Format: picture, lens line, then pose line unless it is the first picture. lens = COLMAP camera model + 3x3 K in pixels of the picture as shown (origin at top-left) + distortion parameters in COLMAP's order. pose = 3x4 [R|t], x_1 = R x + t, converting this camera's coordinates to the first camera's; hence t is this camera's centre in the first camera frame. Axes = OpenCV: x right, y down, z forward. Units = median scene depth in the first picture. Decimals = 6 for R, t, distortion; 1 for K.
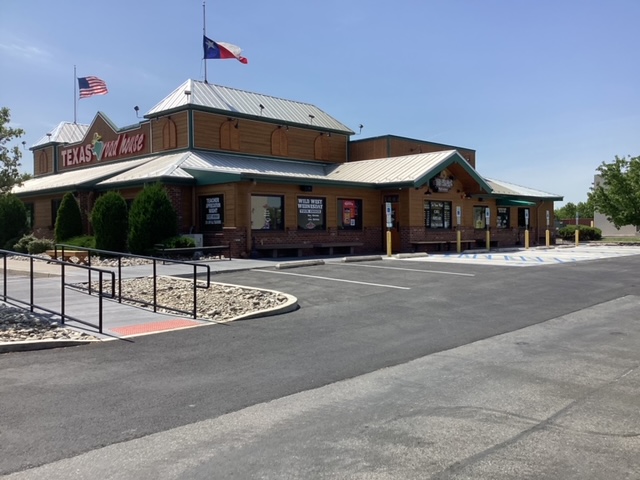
lens RADIAL K [[570.9, 0, 325.7], [0, 570.9, 241.4], [0, 0, 1]] dist [0.110062, -0.185076]
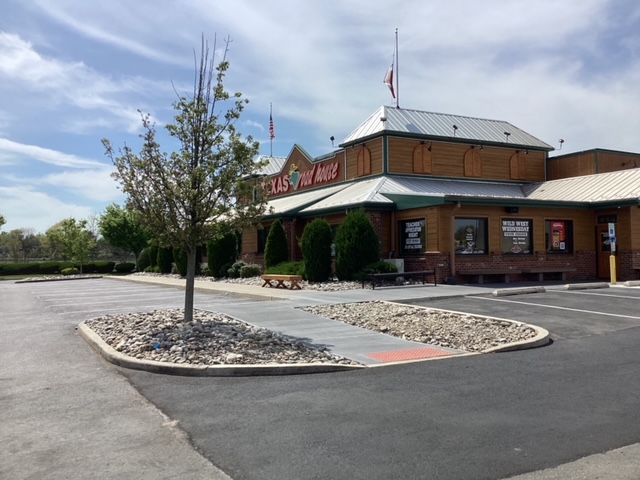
lens RADIAL K [[576.9, 0, 320.0], [0, 576.9, 240.0], [0, 0, 1]] dist [0.075088, -0.190253]
pose [[0.957470, -0.011336, -0.288311, -0.057565], [-0.001810, 0.998972, -0.045288, -0.000114], [0.288528, 0.043884, 0.956465, 0.007405]]
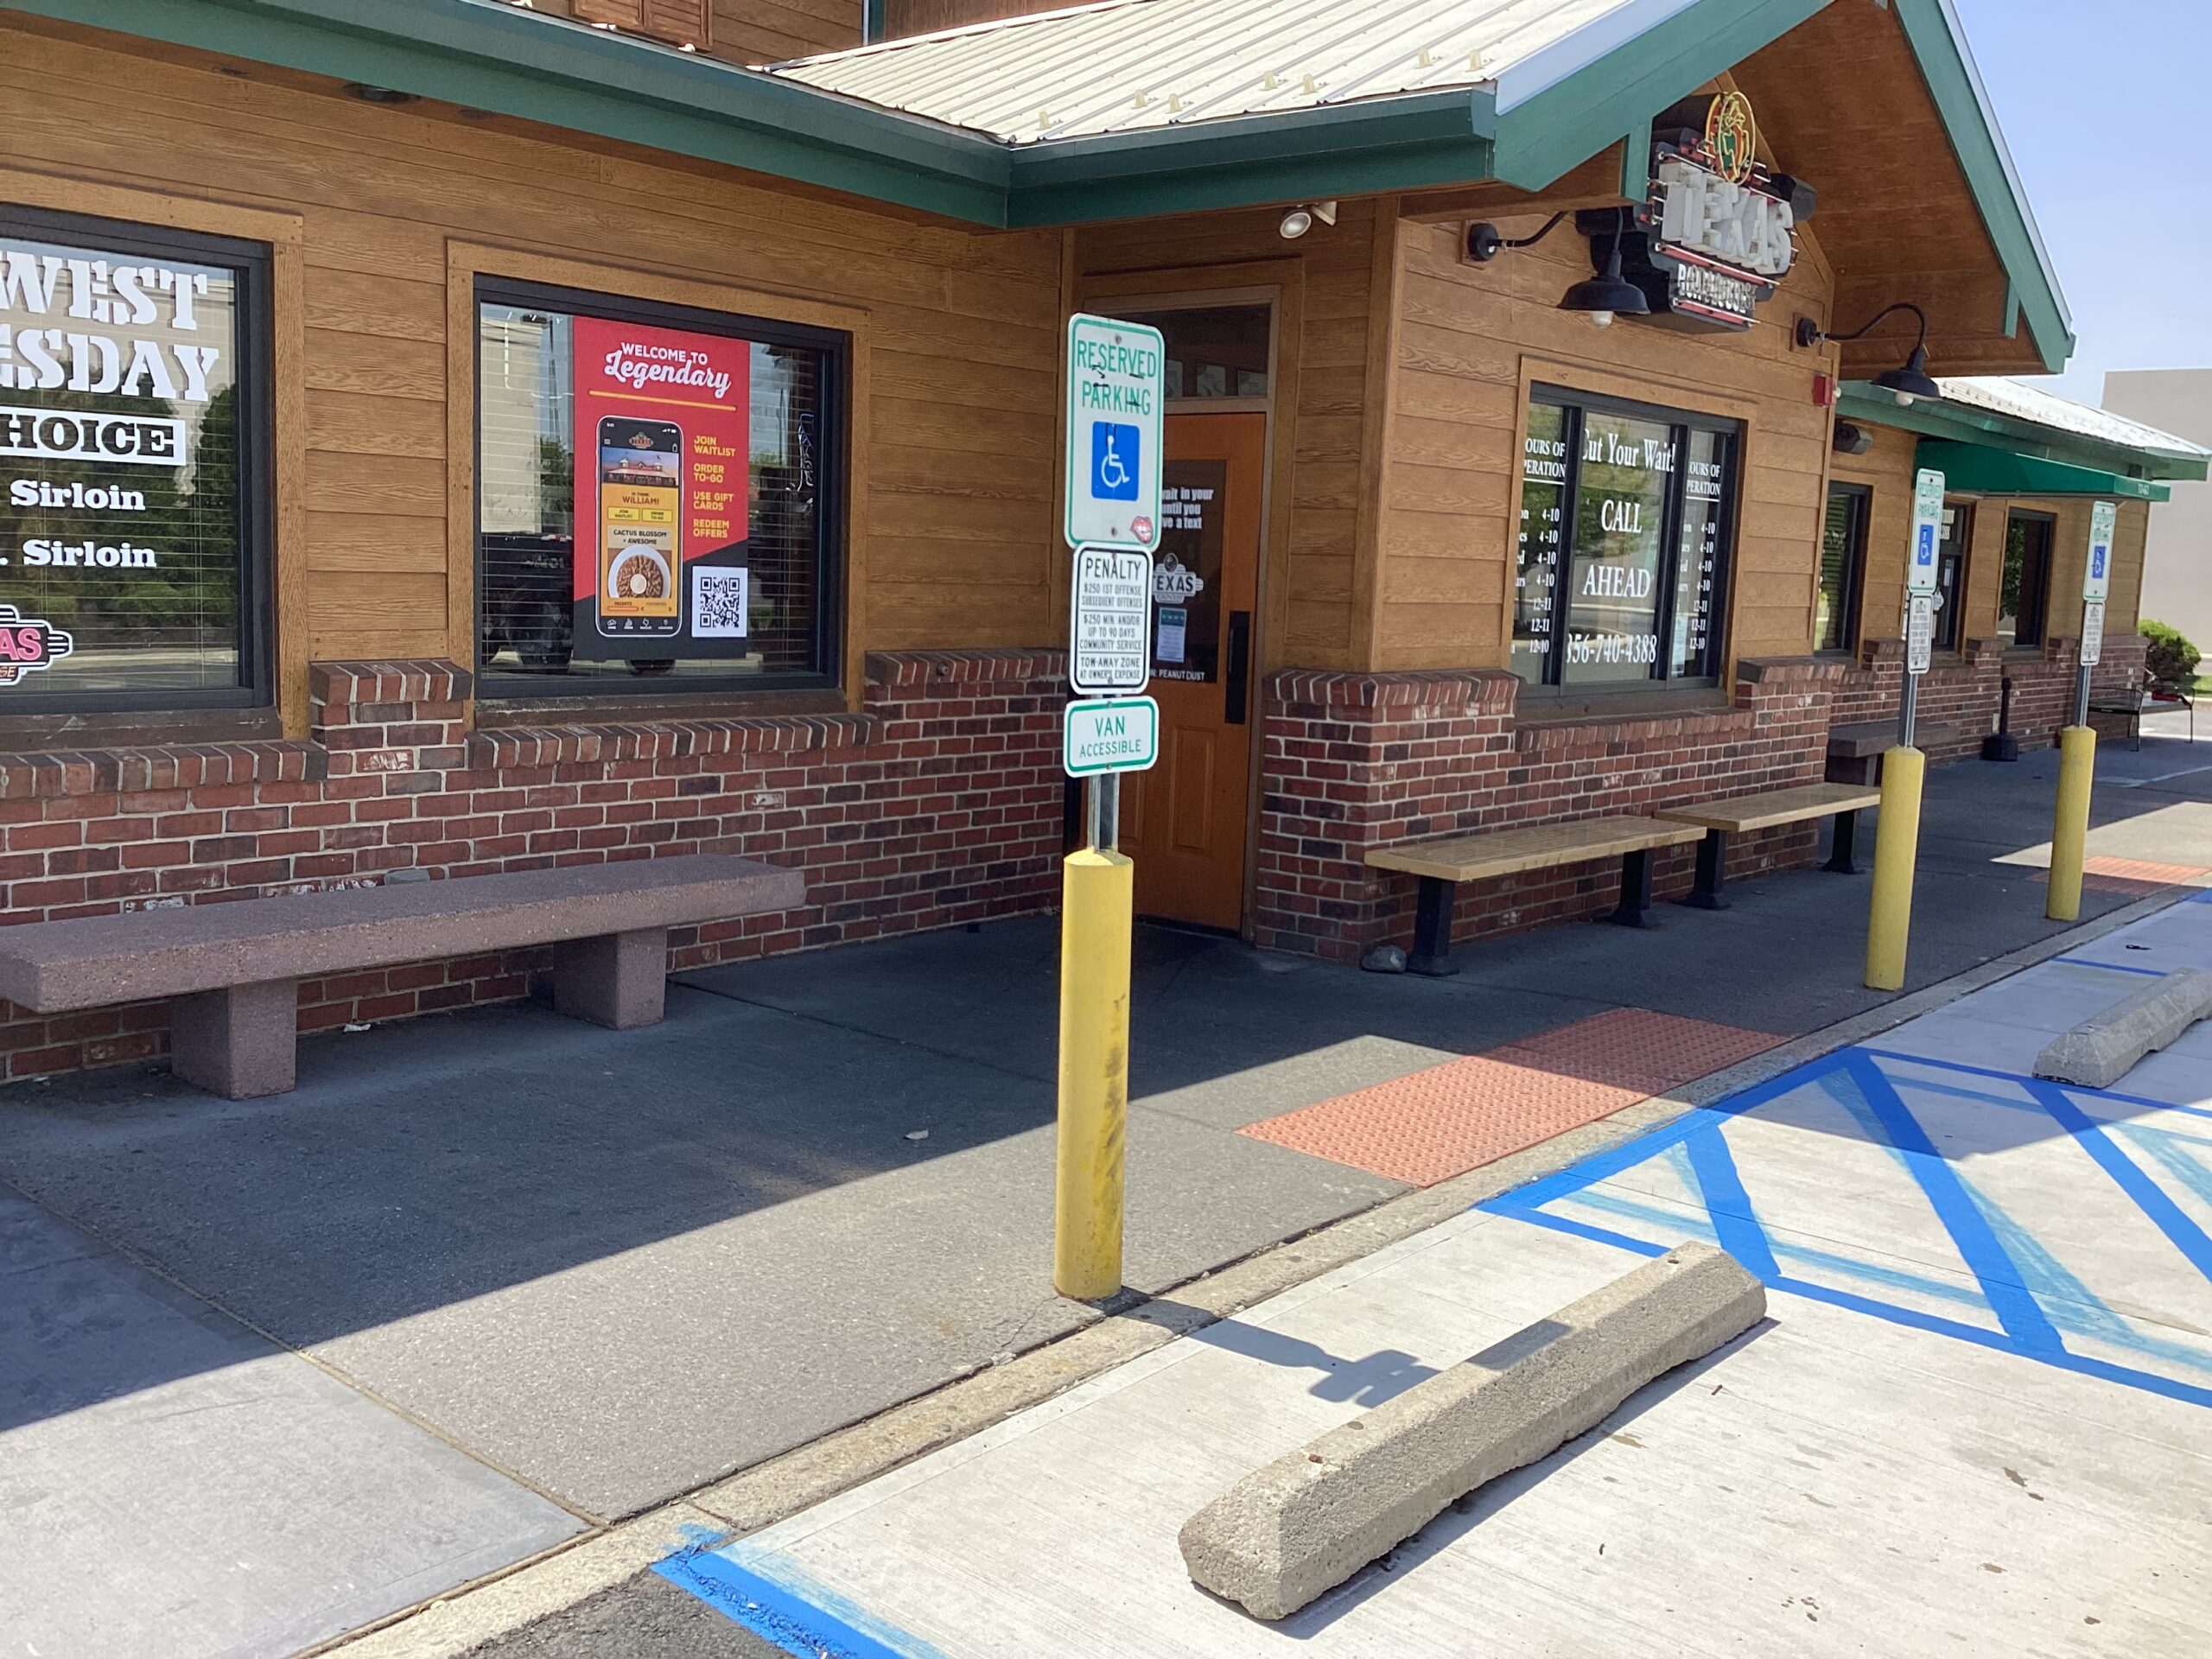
lens RADIAL K [[1973.2, 0, 1125.6], [0, 1973.2, 834.5], [0, 0, 1]] dist [0.110062, -0.185076]
pose [[0.995682, 0.031113, 0.087461, 0.086868], [-0.041218, 0.992368, 0.116216, -0.037690], [-0.083178, -0.119319, 0.989366, 0.733017]]
